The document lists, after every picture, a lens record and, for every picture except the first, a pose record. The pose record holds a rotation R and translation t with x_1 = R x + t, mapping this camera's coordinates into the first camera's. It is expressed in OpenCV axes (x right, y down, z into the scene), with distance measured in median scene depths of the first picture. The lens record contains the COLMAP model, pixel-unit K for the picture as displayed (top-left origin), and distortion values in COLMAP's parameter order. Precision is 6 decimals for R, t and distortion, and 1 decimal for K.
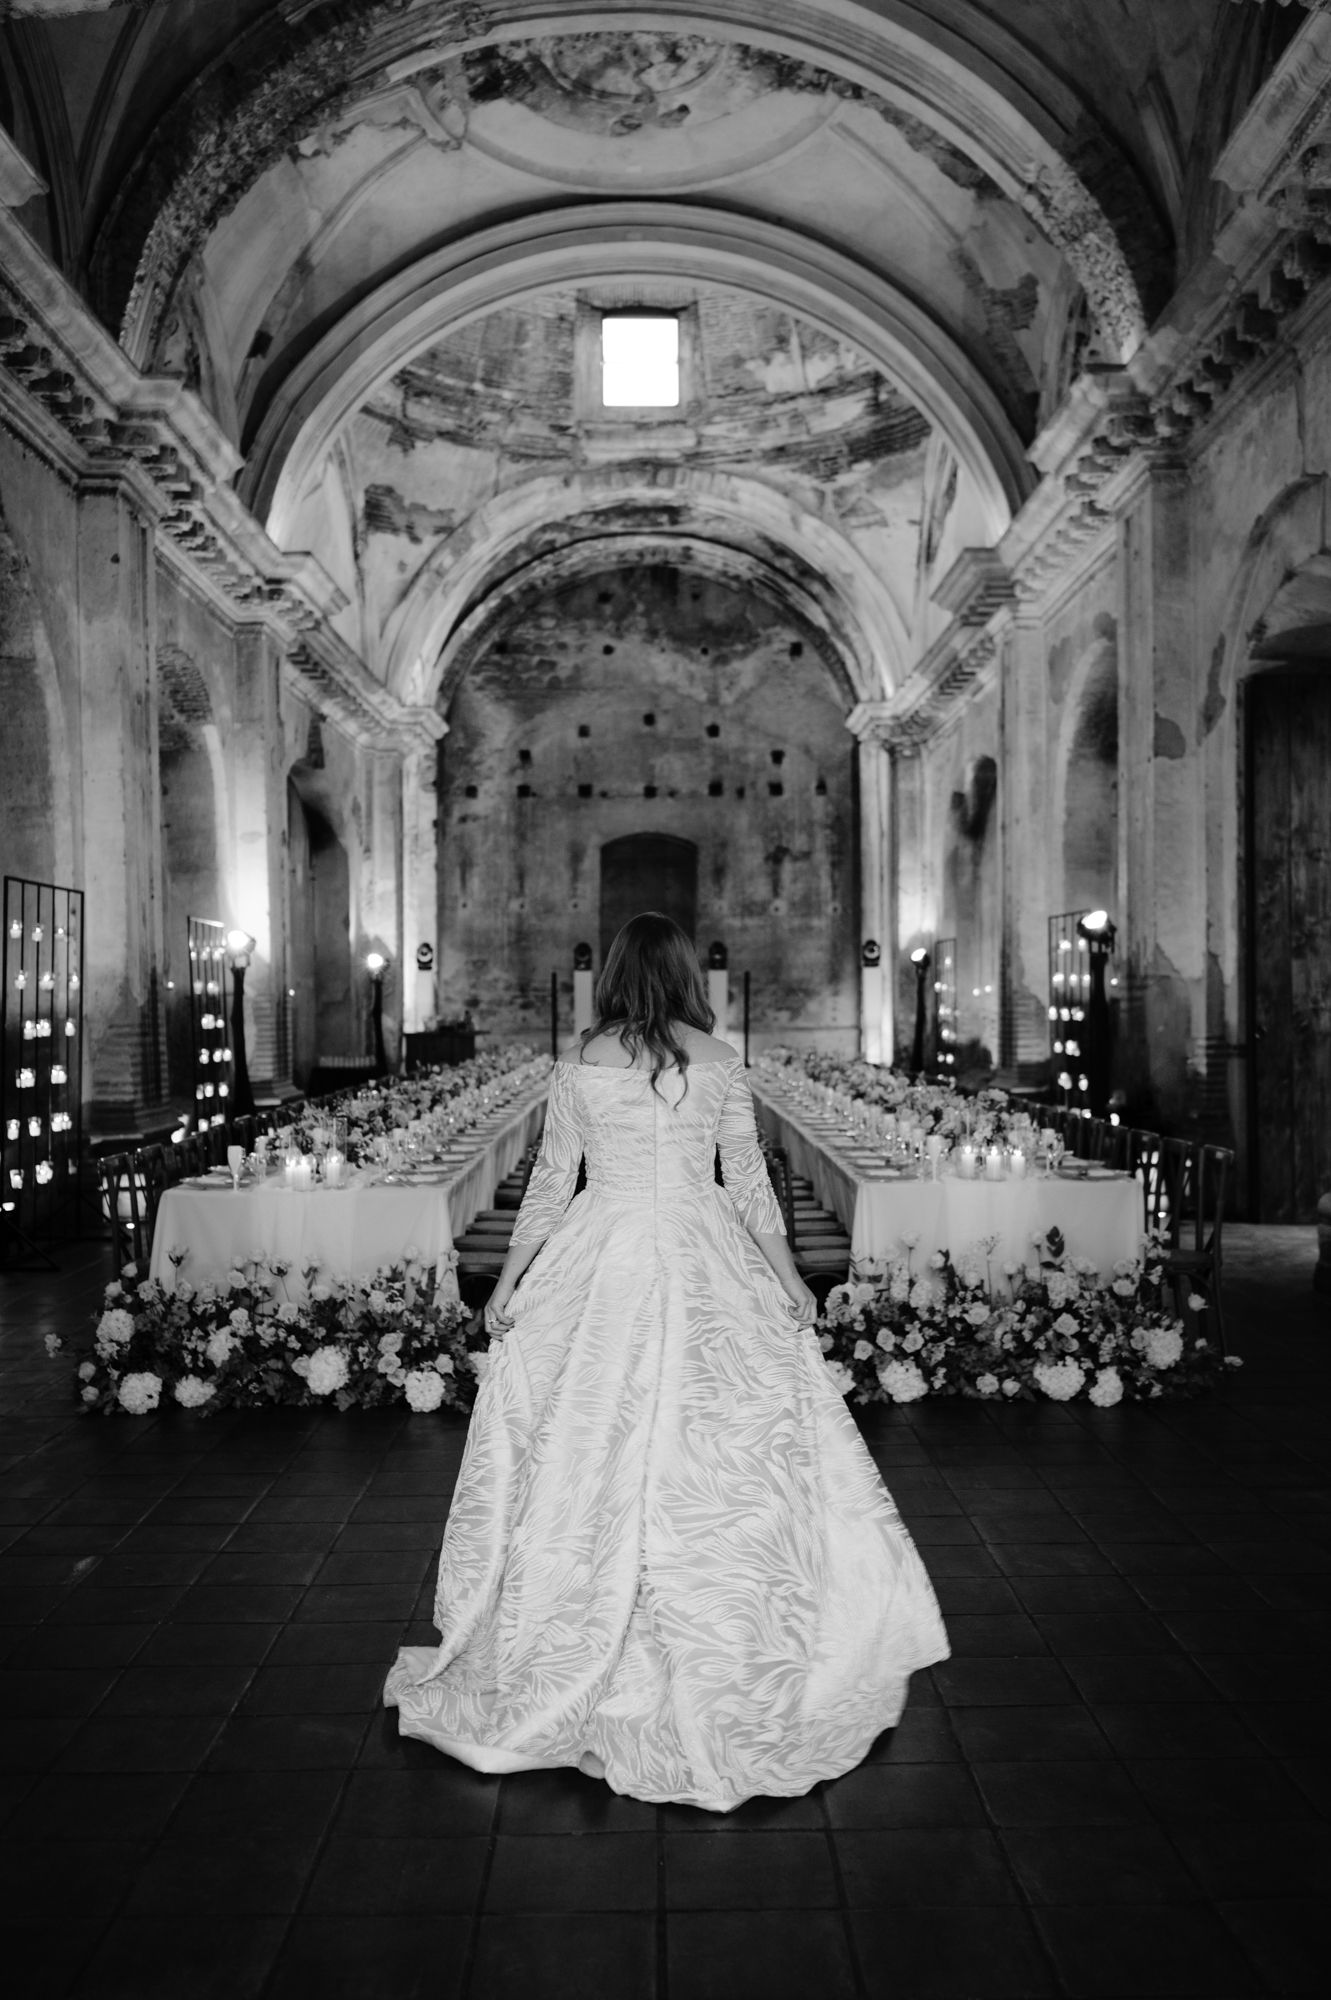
lens RADIAL K [[1941.1, 0, 664.2], [0, 1941.1, 1003.8], [0, 0, 1]] dist [-0.006651, 0.003404]
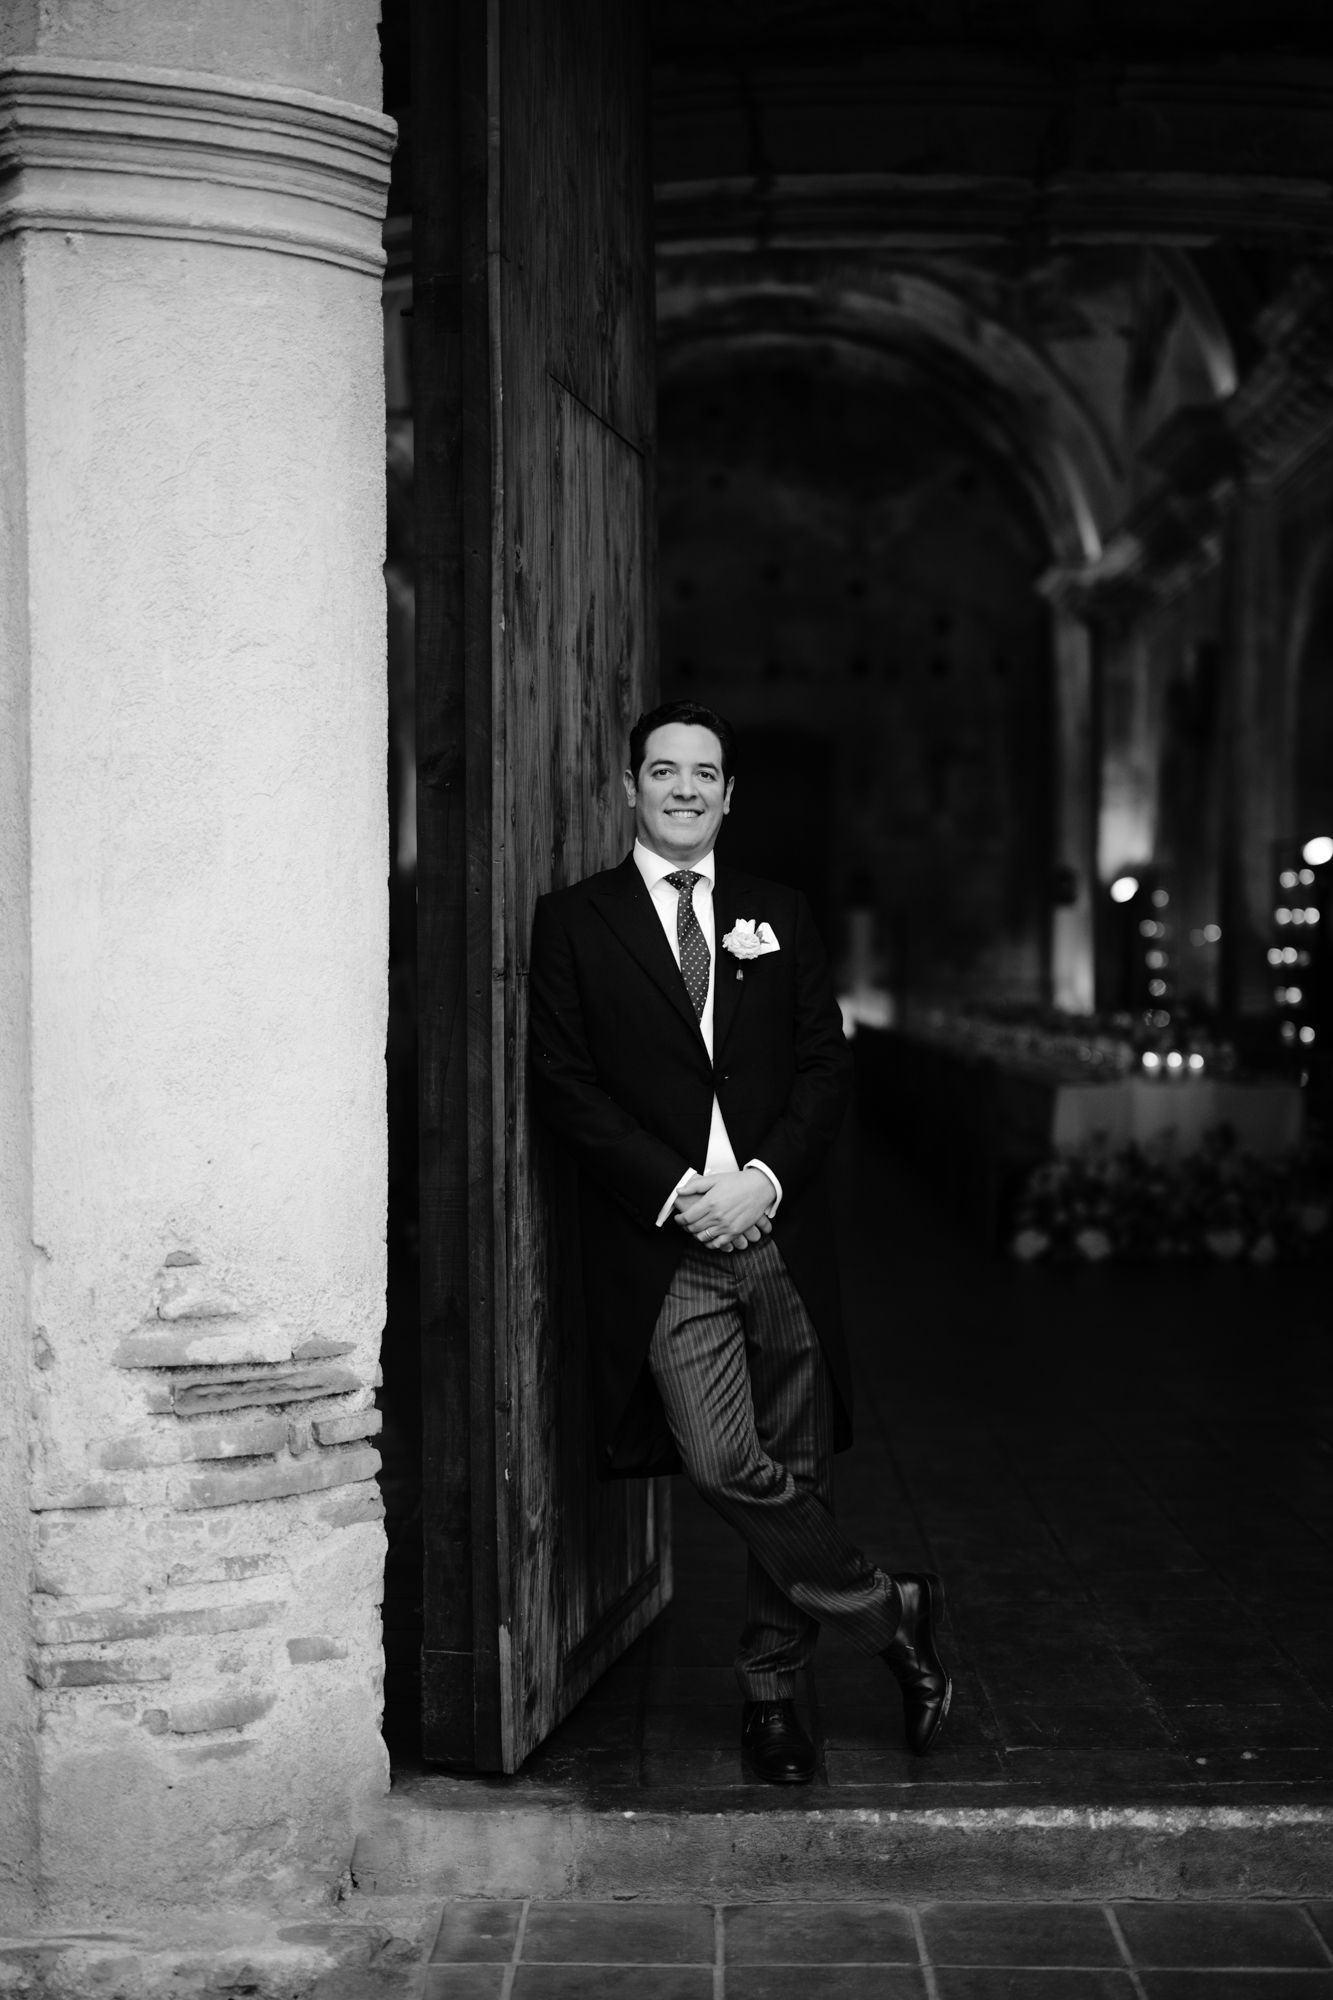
lens RADIAL K [[3058.4, 0, 661.7], [0, 3058.4, 1008.6], [0, 0, 1]] dist [0.003063, 0.049954]
pose [[0.999702, 0.007841, -0.023122, -0.026053], [-0.007505, 0.999865, 0.014598, 0.006185], [0.023234, -0.014420, 0.999626, -0.229679]]
